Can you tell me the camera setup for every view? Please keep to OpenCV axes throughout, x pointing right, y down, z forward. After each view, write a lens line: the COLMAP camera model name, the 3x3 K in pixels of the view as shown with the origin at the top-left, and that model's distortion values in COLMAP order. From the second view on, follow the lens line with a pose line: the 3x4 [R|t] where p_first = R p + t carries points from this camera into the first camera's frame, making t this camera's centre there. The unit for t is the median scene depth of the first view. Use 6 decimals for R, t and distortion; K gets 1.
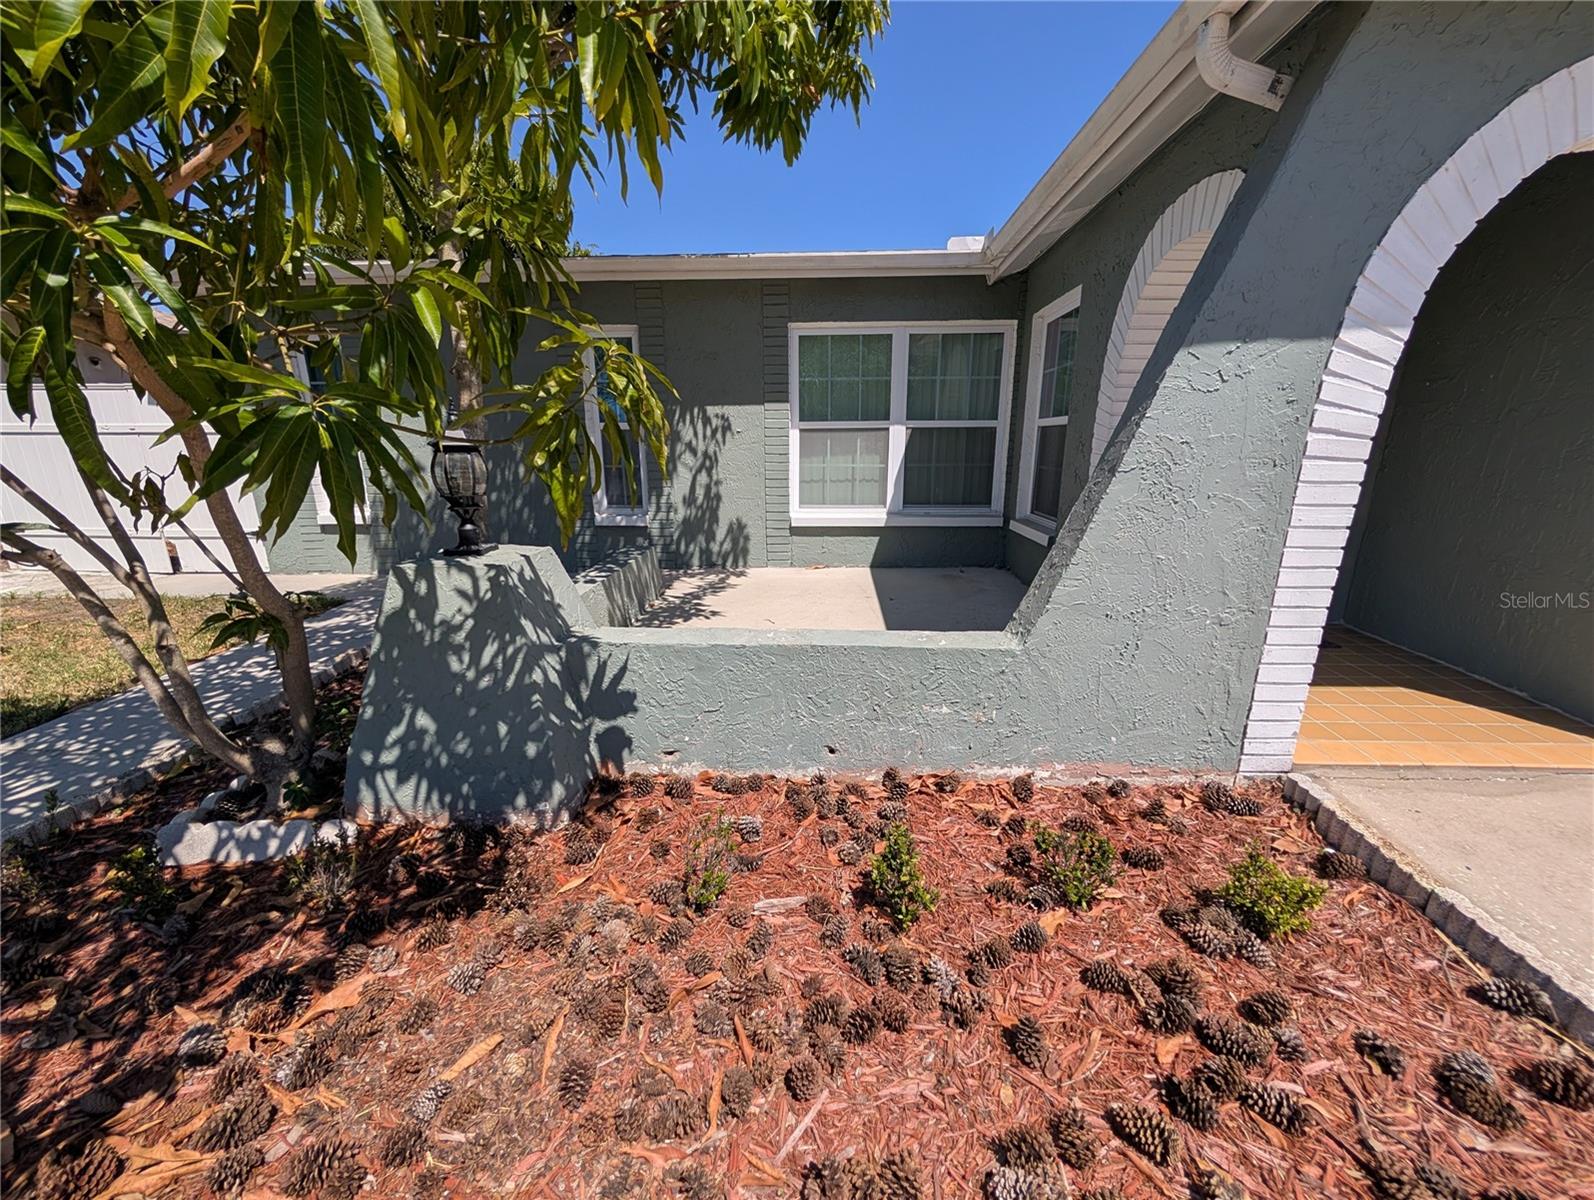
lens RADIAL K [[575.6, 0, 788.2], [0, 575.6, 608.6], [0, 0, 1]] dist [-0.002350, -0.000091]
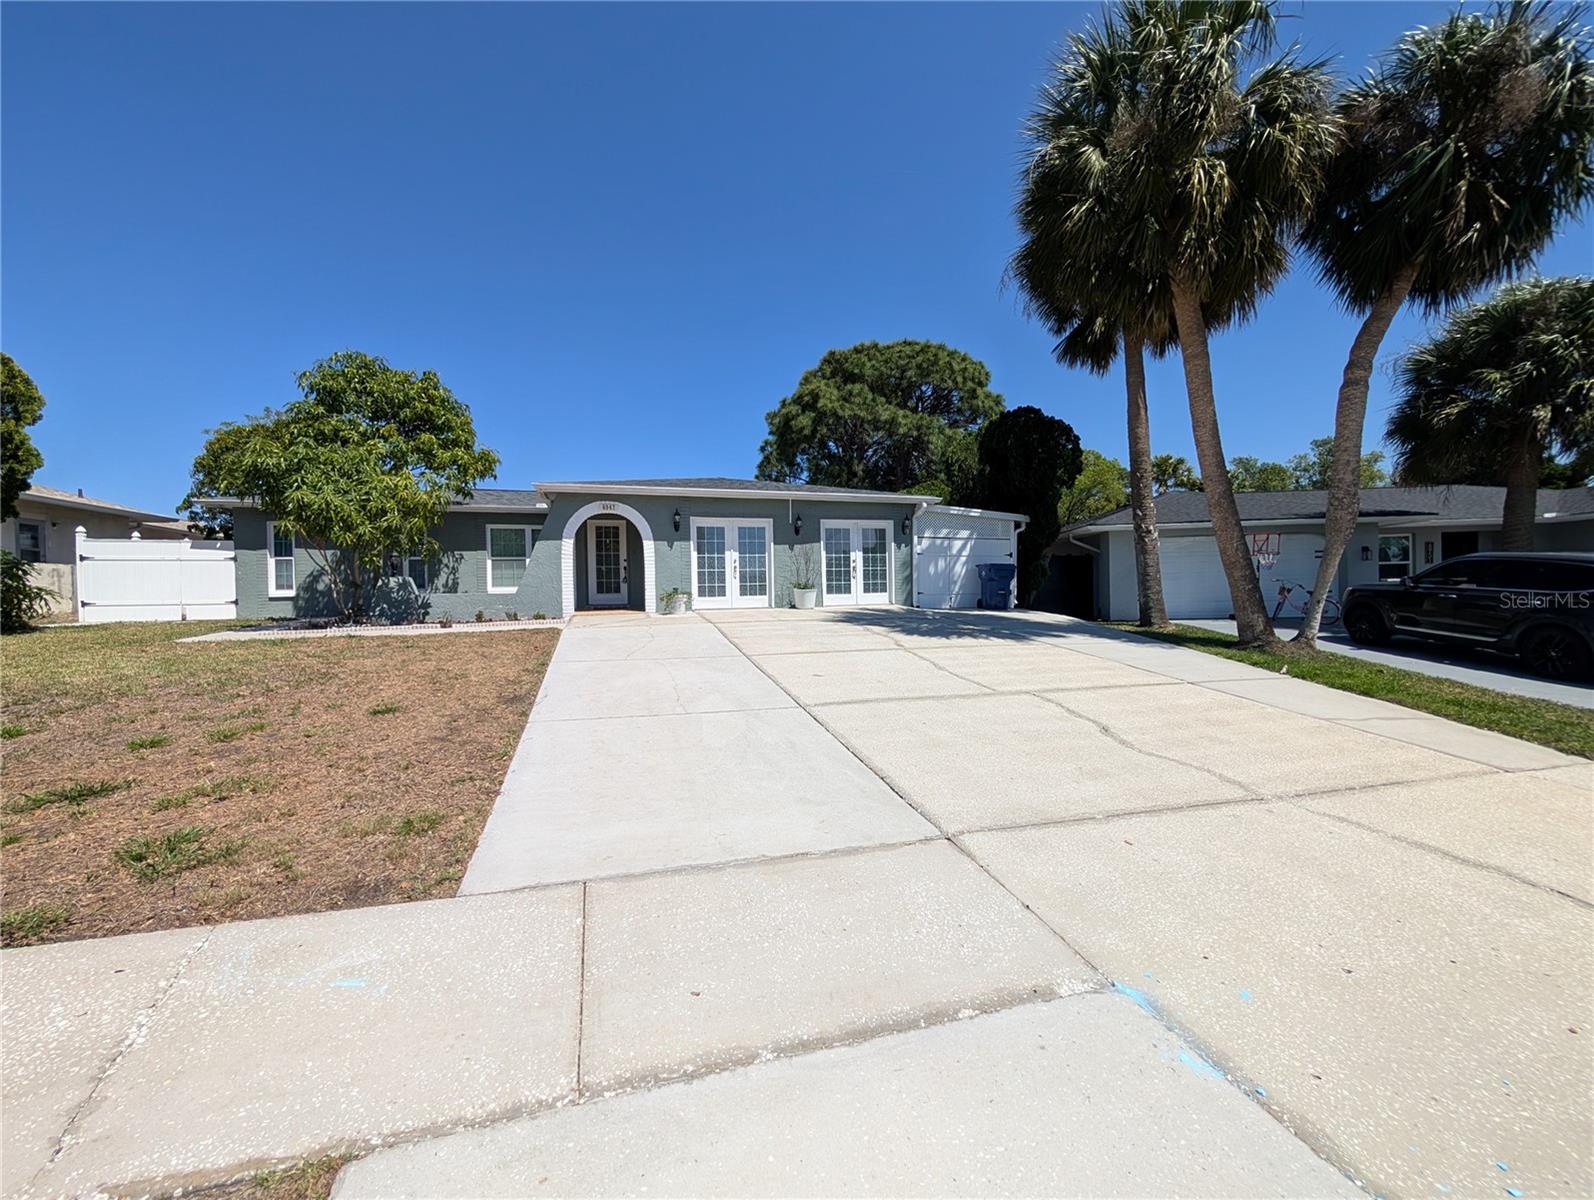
lens RADIAL K [[606.1, 0, 796.0], [0, 606.1, 599.4], [0, 0, 1]] dist [0.000240, 0.000343]
pose [[0.938050, -0.017885, 0.346038, 0.952569], [0.109771, 0.962567, -0.247822, 1.893829], [-0.328652, 0.270454, 0.904899, -5.171389]]
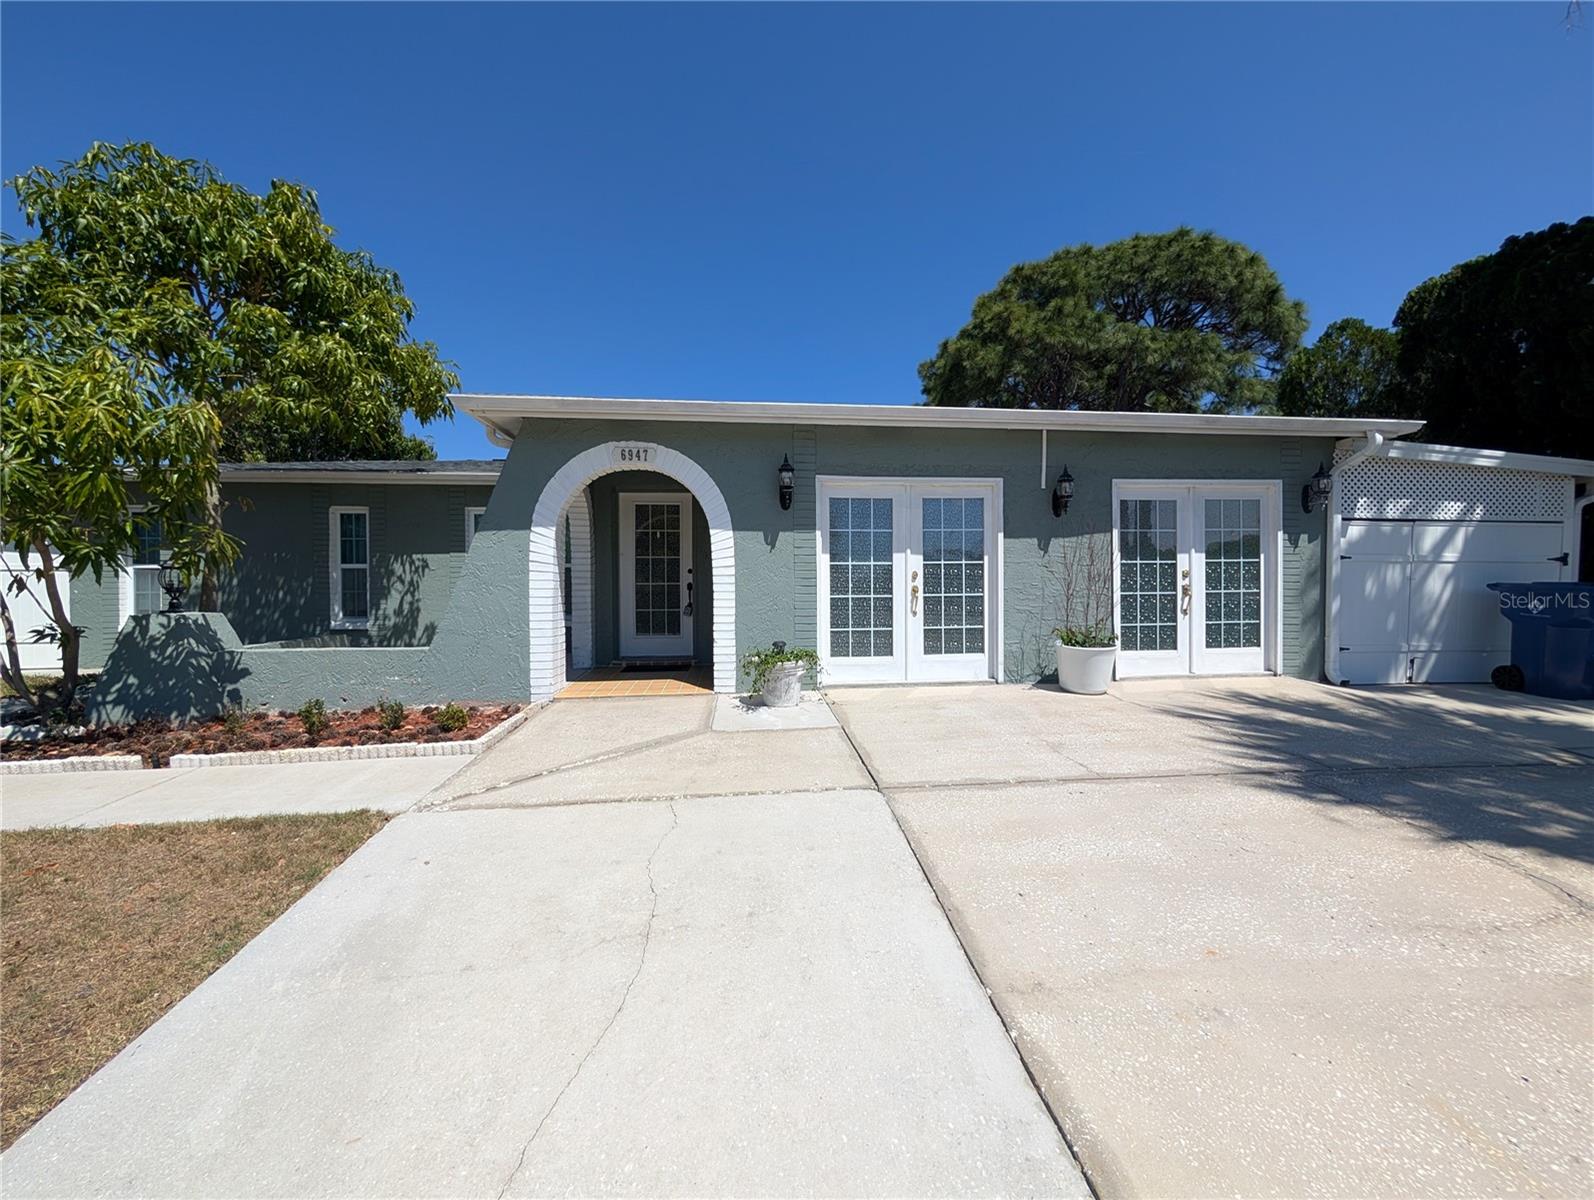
lens RADIAL K [[606.1, 0, 796.0], [0, 606.1, 599.4], [0, 0, 1]] dist [0.000240, 0.000343]
pose [[0.989663, -0.006018, 0.143284, 1.639611], [0.043653, 0.964347, -0.261014, 0.625610], [-0.136605, 0.264571, 0.954642, -1.755241]]
